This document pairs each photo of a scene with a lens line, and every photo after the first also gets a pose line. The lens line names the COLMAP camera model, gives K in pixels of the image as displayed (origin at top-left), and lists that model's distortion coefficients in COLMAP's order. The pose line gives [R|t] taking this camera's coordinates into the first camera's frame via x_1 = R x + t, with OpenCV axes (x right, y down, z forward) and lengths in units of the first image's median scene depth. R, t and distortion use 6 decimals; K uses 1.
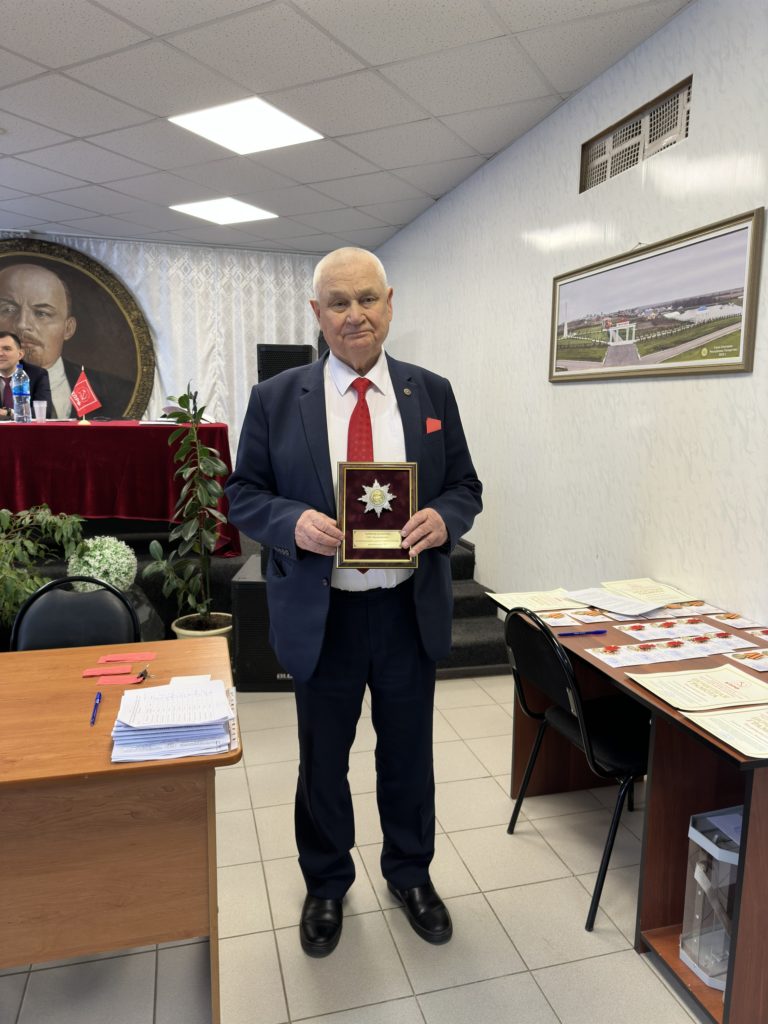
lens RADIAL K [[721.0, 0, 384.6], [0, 721.0, 513.7], [0, 0, 1]] dist [0.030332, -0.044897]
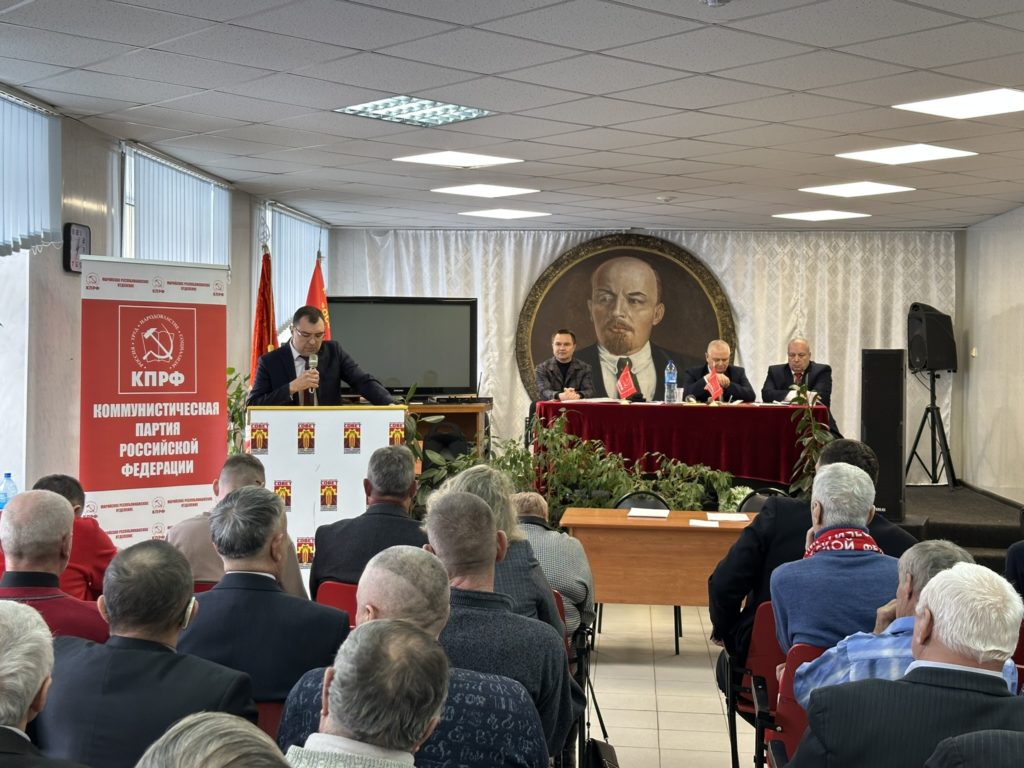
lens RADIAL K [[1432.3, 0, 512.6], [0, 1432.3, 383.6], [0, 0, 1]] dist [0.190023, 0.000000]
pose [[0.937786, -0.000178, -0.347212, 0.086969], [-0.047520, 0.990524, -0.128855, 0.119931], [0.343945, 0.137338, 0.928892, -0.977853]]
